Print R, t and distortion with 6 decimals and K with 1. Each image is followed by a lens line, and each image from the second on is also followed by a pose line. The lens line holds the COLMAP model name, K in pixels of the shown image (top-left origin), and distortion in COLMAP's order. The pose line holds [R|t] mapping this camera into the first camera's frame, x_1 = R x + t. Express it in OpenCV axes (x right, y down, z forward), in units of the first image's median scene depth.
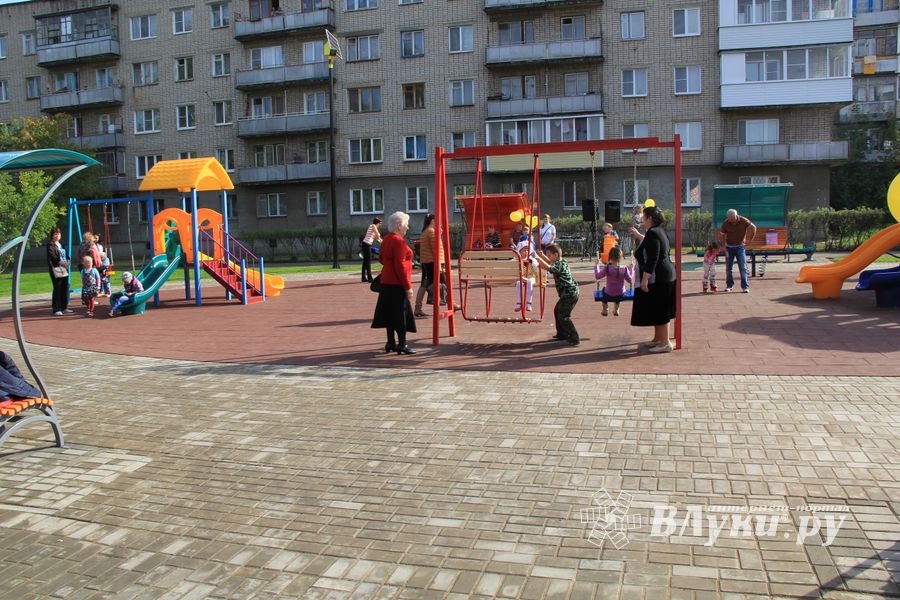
lens RADIAL K [[749.2, 0, 450.0], [0, 749.2, 300.0], [0, 0, 1]] dist [-0.174447, 0.144713]
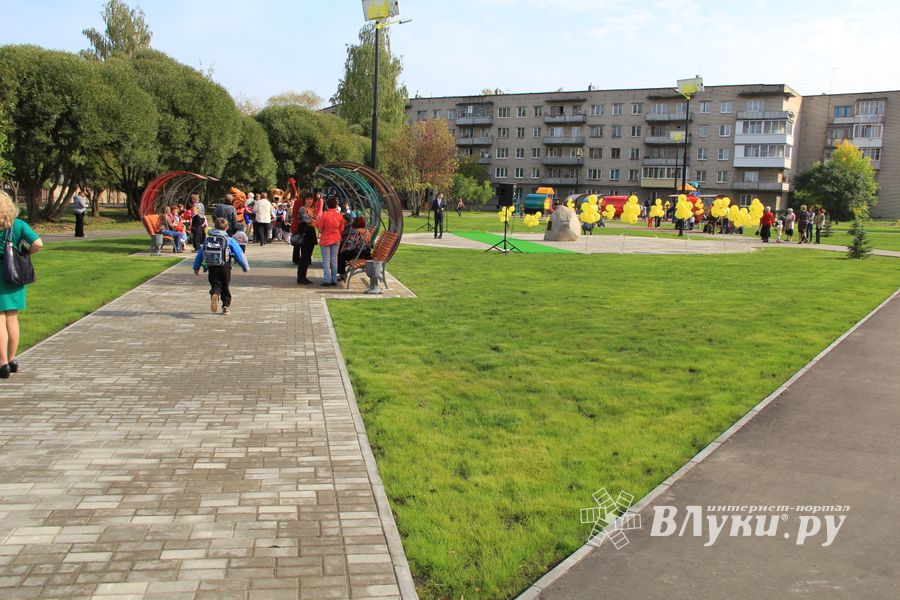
lens RADIAL K [[749.2, 0, 450.0], [0, 749.2, 300.0], [0, 0, 1]] dist [-0.174447, 0.144713]
pose [[0.944306, 0.098109, -0.314103, 0.241552], [-0.089251, 0.995102, 0.042495, 0.148451], [0.316734, -0.012094, 0.948437, -1.455238]]
